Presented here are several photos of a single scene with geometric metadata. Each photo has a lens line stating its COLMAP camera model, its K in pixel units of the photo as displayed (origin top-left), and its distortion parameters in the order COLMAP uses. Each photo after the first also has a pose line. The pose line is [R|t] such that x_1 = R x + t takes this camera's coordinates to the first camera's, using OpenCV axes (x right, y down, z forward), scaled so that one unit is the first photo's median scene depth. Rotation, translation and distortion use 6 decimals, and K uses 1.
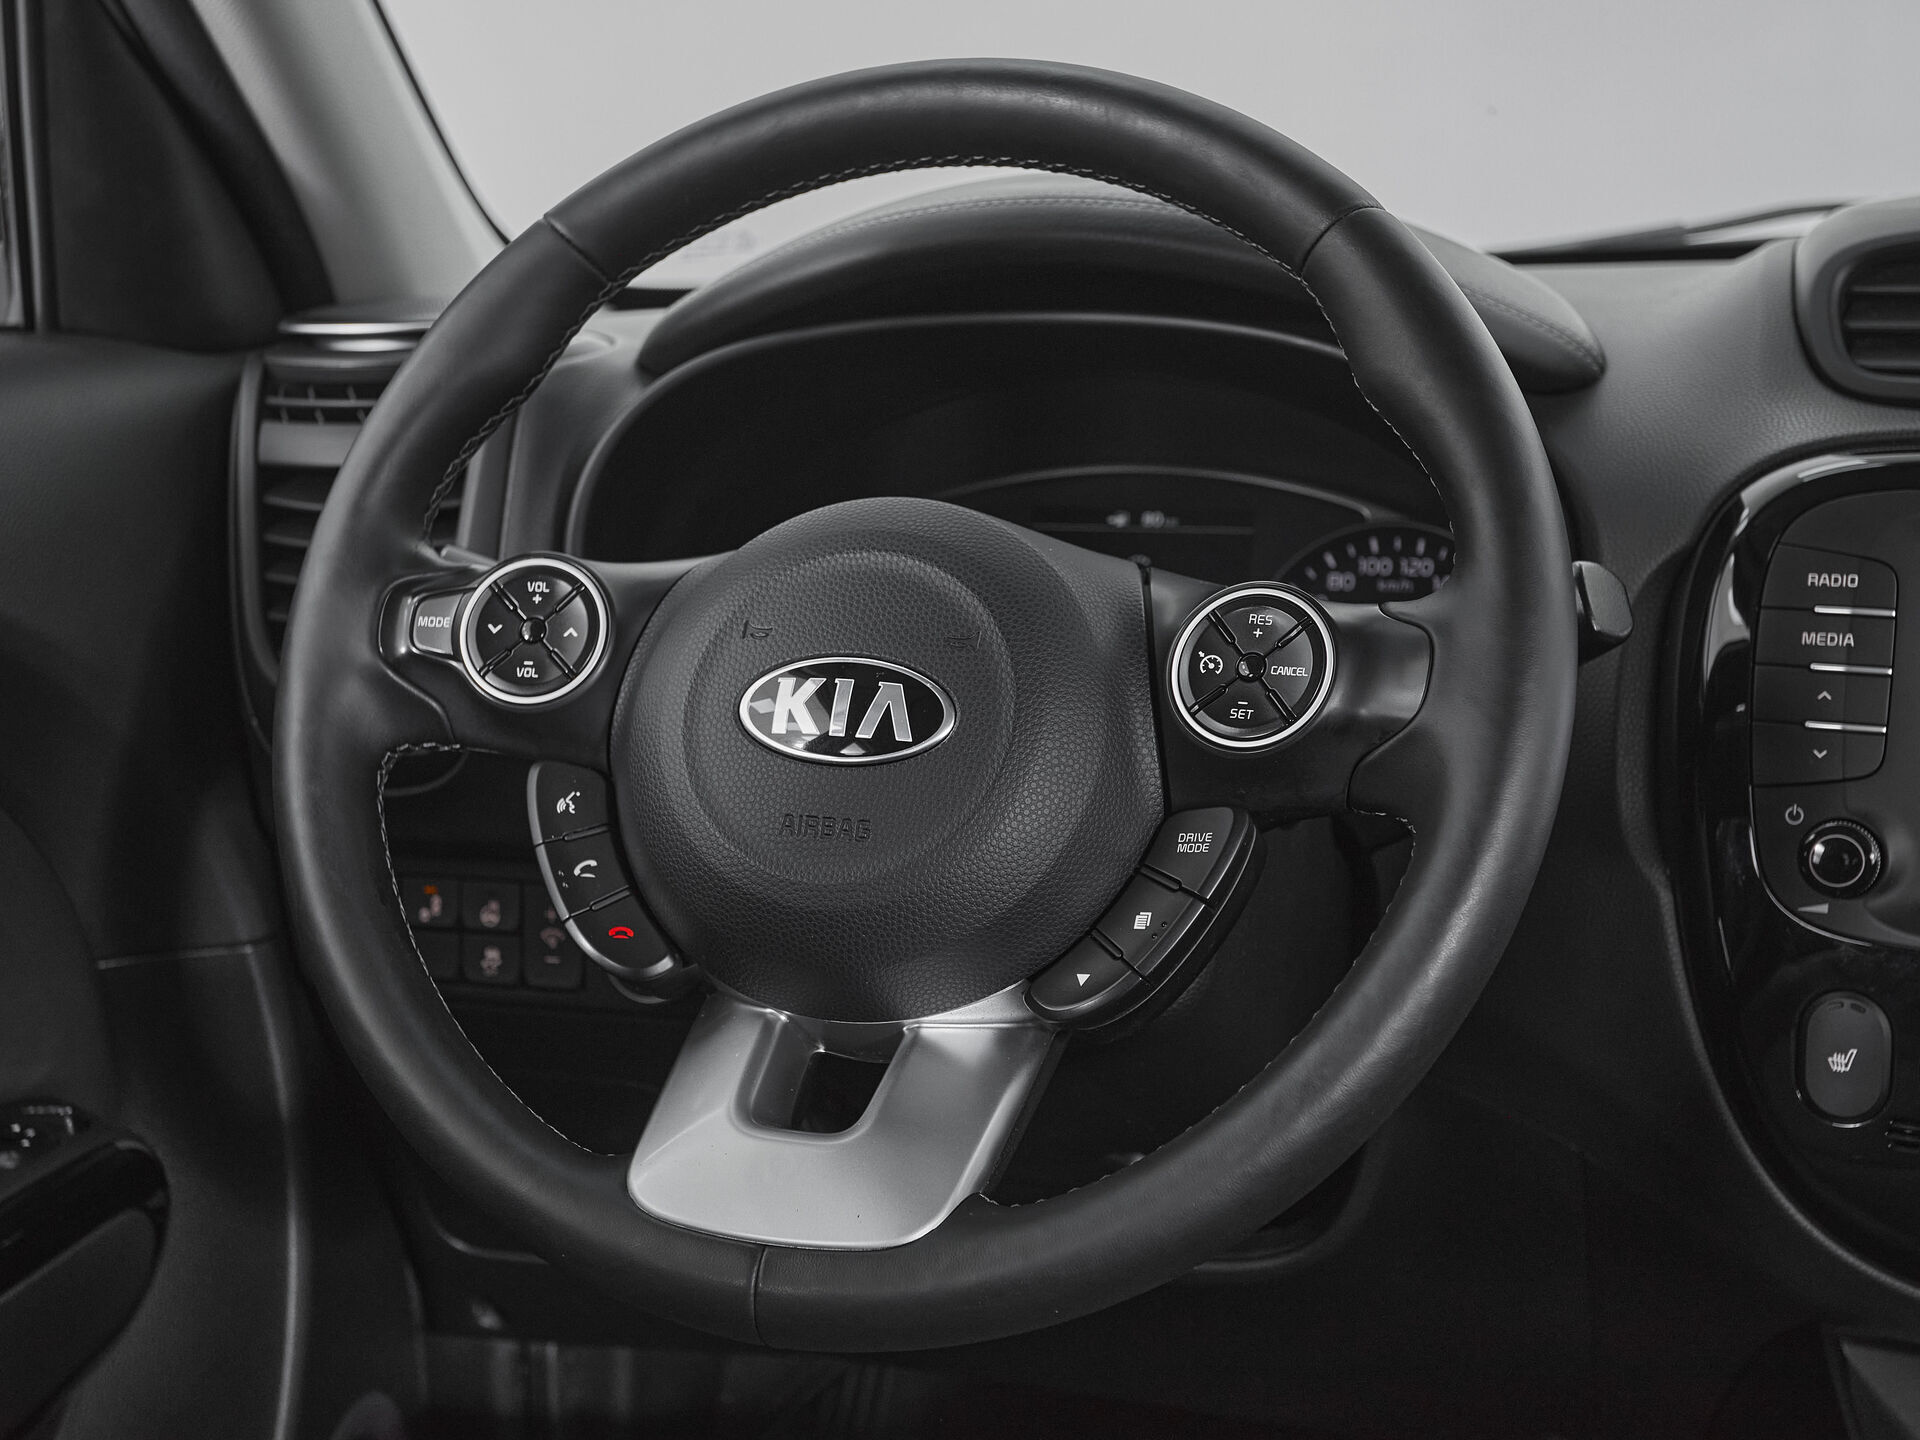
lens RADIAL K [[2471.4, 0, 882.9], [0, 2471.4, 722.0], [0, 0, 1]] dist [0.020041, 0.059769]
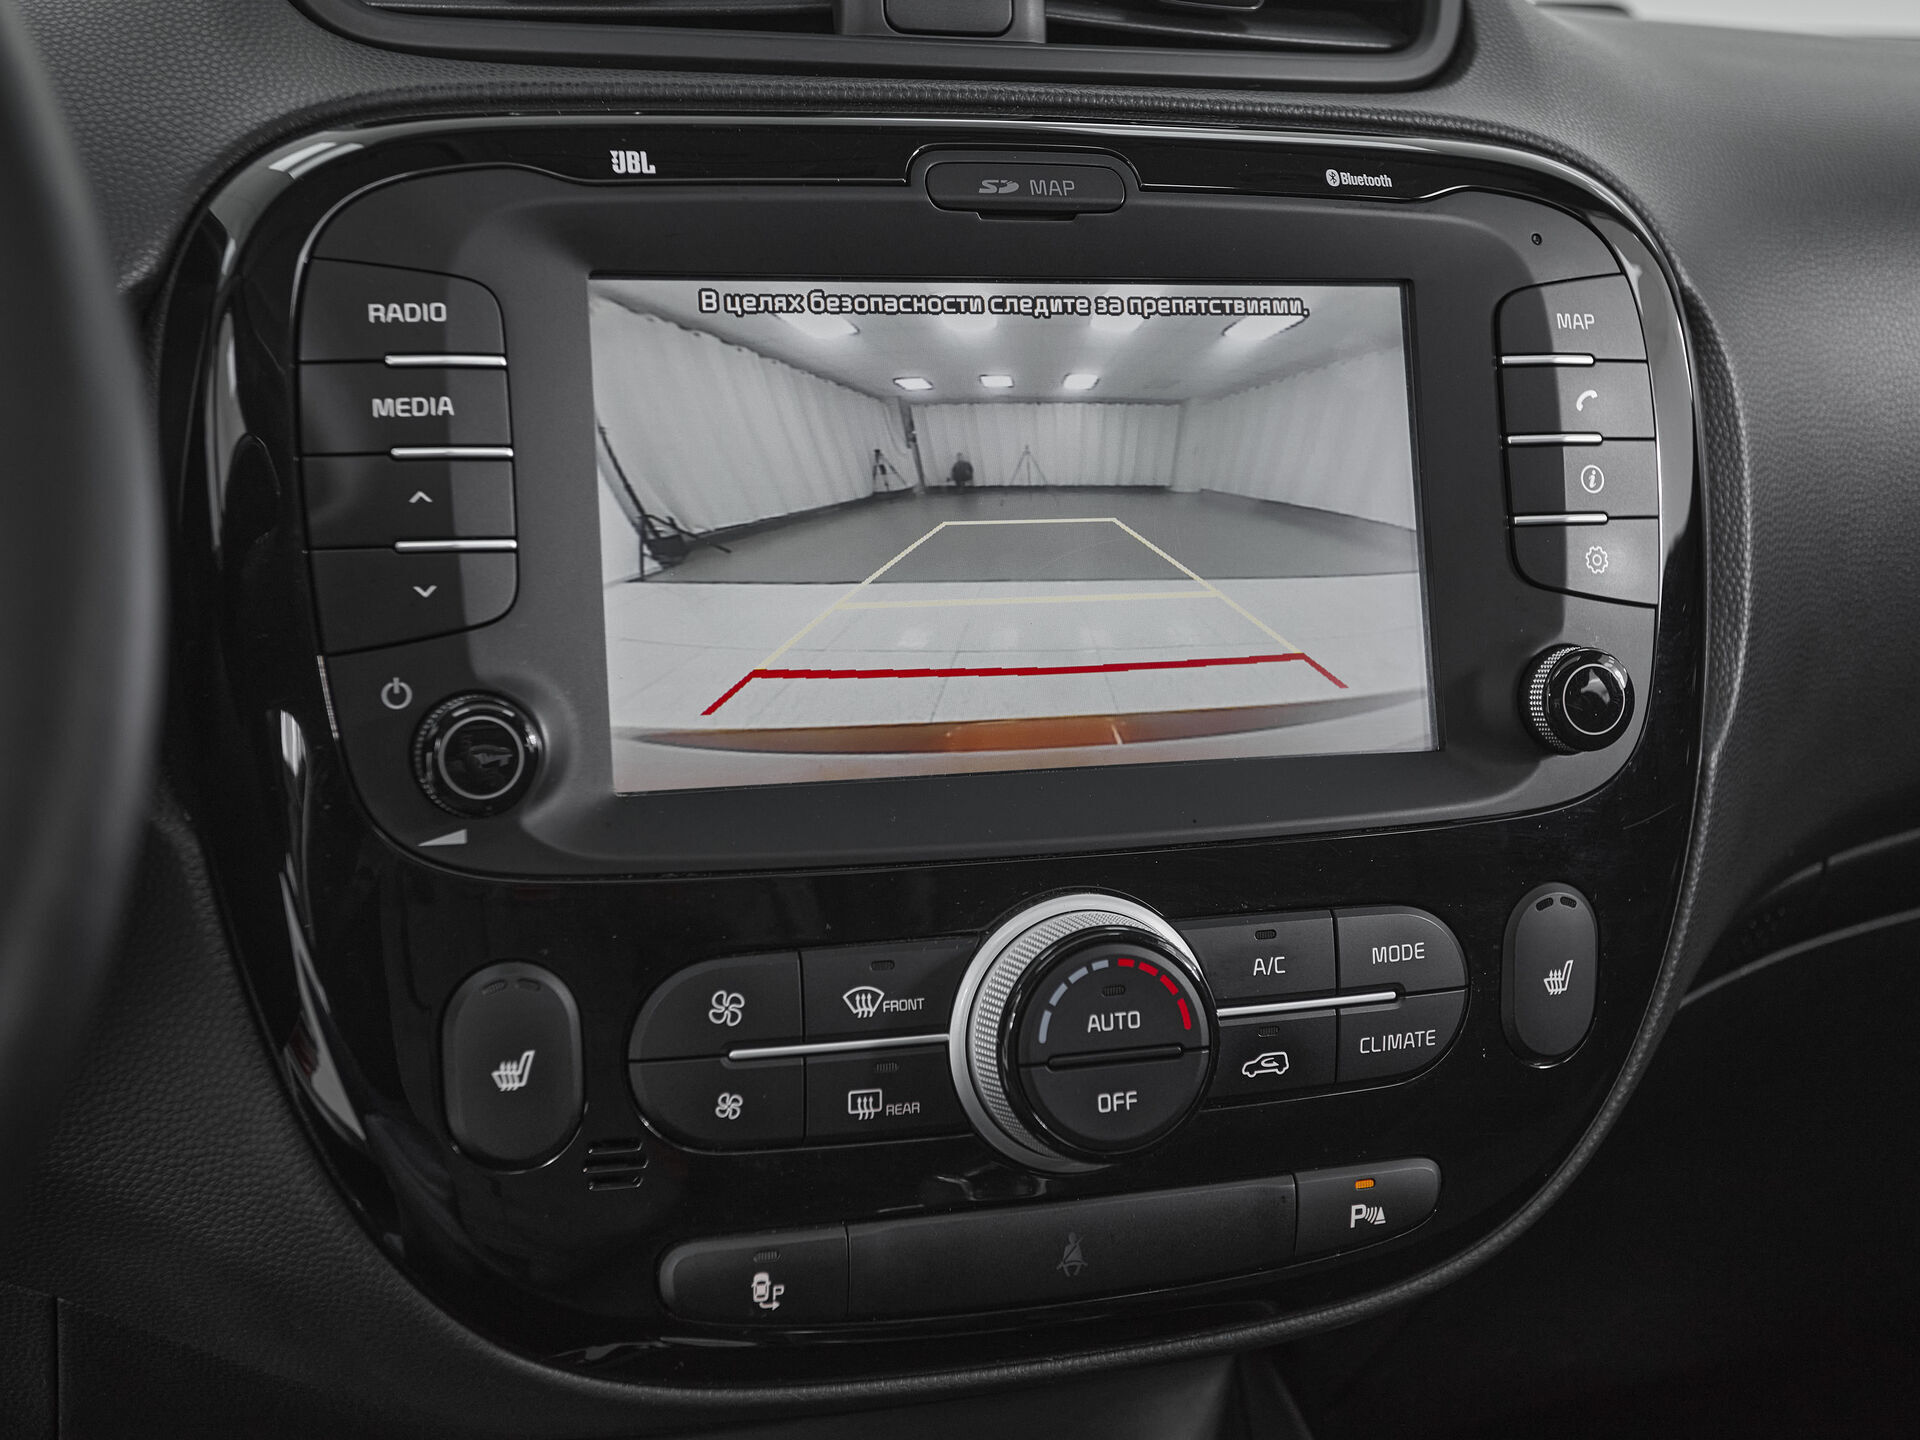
lens RADIAL K [[2548.0, 0, 957.3], [0, 2548.0, 670.0], [0, 0, 1]] dist [0.010392, 0.016812]
pose [[0.727556, -0.105531, 0.677883, 0.042530], [0.101831, 0.993765, 0.045414, 0.017855], [-0.678449, 0.035988, 0.733766, 0.465508]]
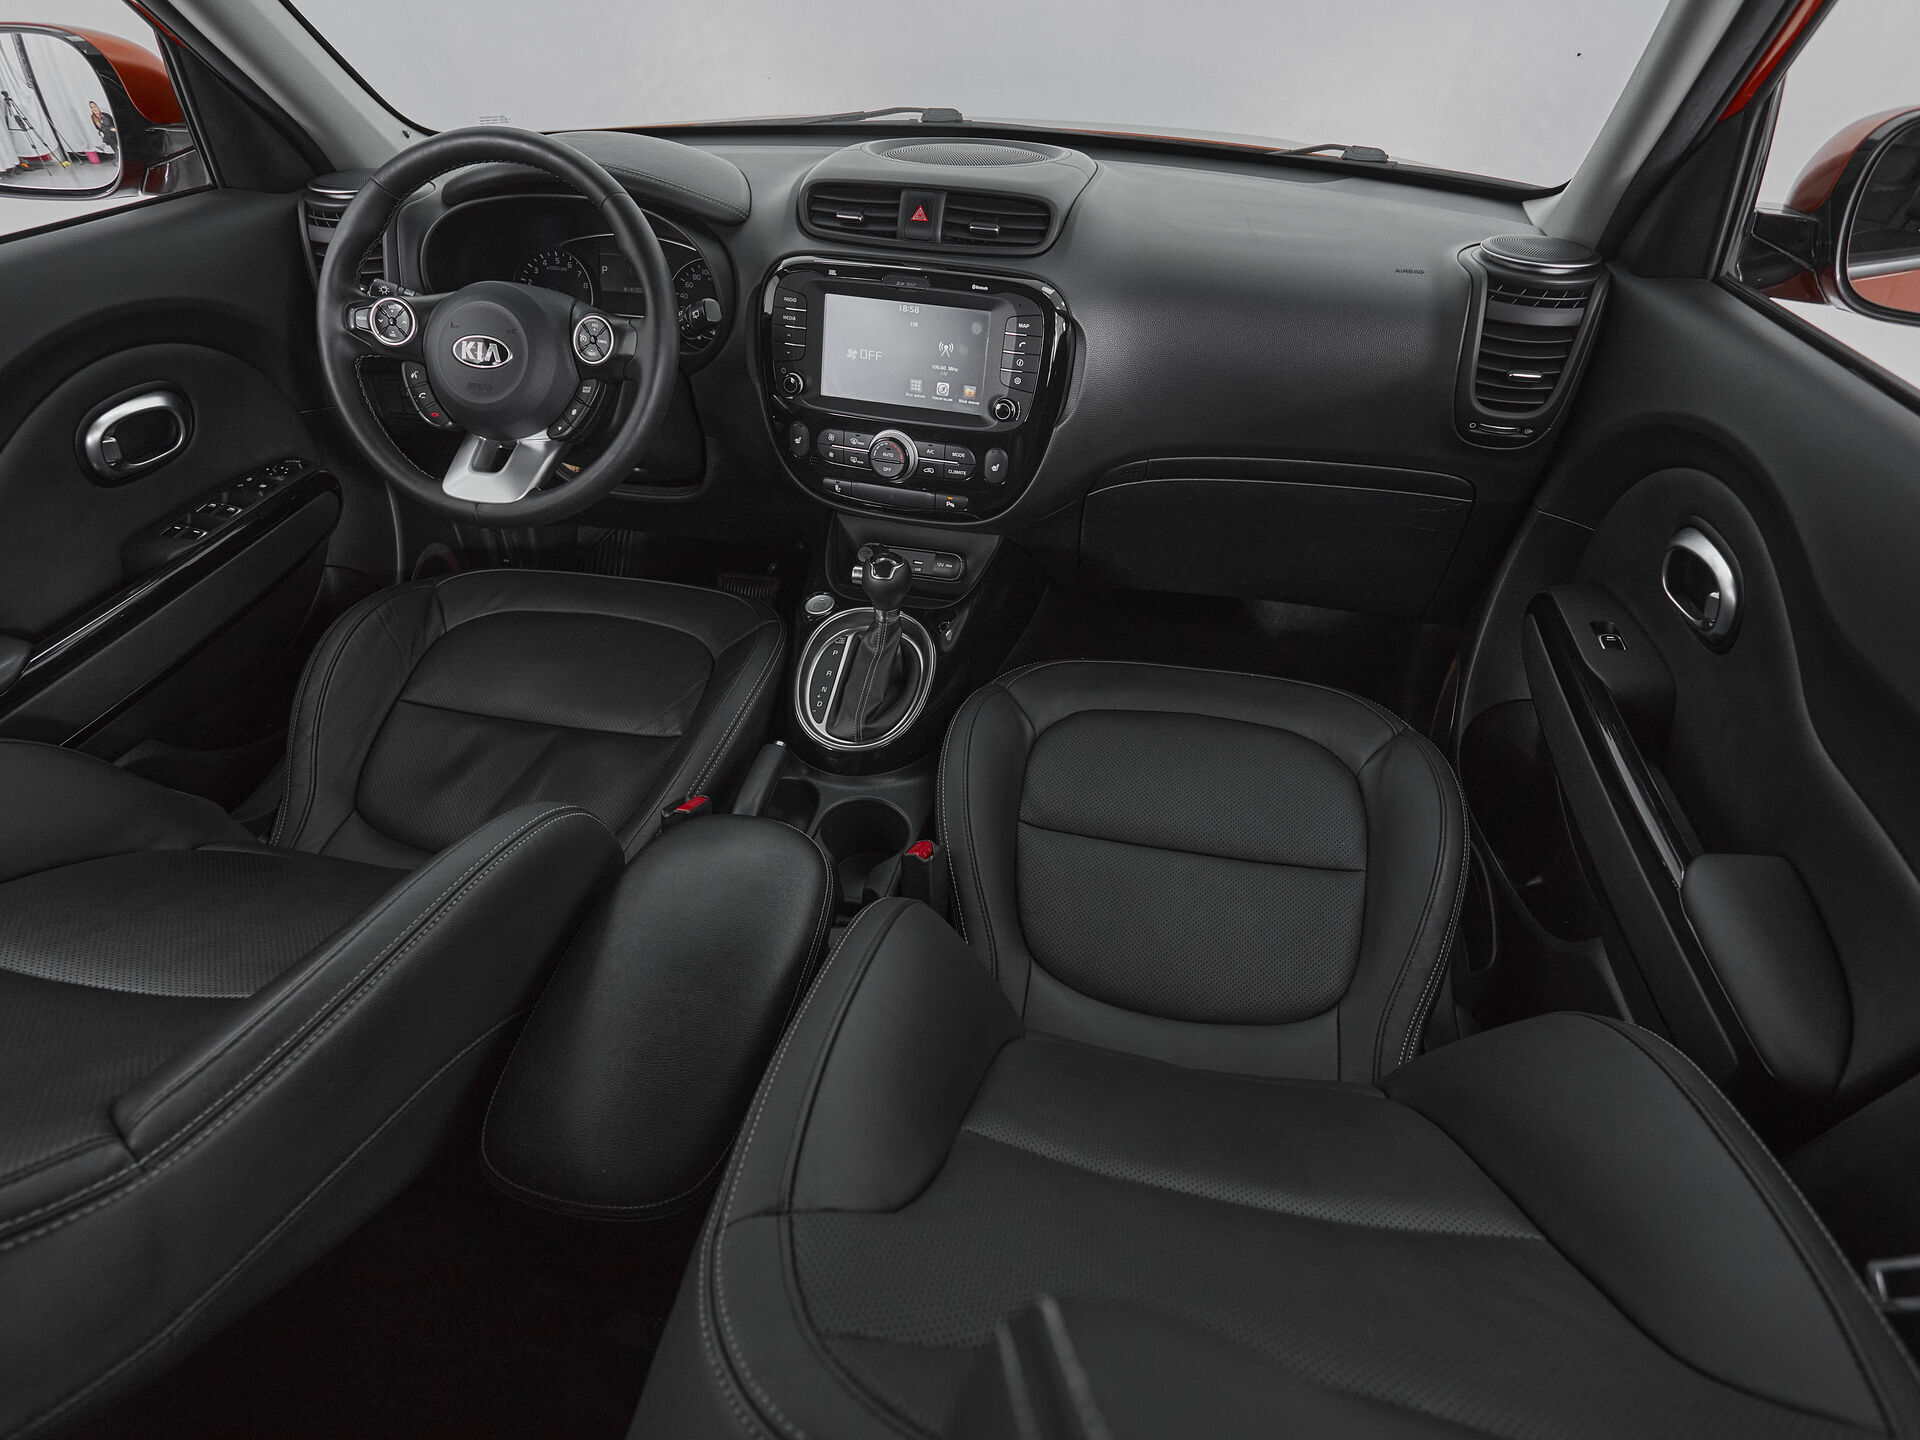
lens RADIAL K [[1059.8, 0, 956.8], [0, 1059.8, 729.6], [0, 0, 1]] dist [0.001321, -0.000317]
pose [[0.988640, -0.061616, 0.137091, 0.393521], [-0.004495, 0.899578, 0.436736, -0.174186], [-0.150234, -0.432391, 0.889082, -0.653959]]
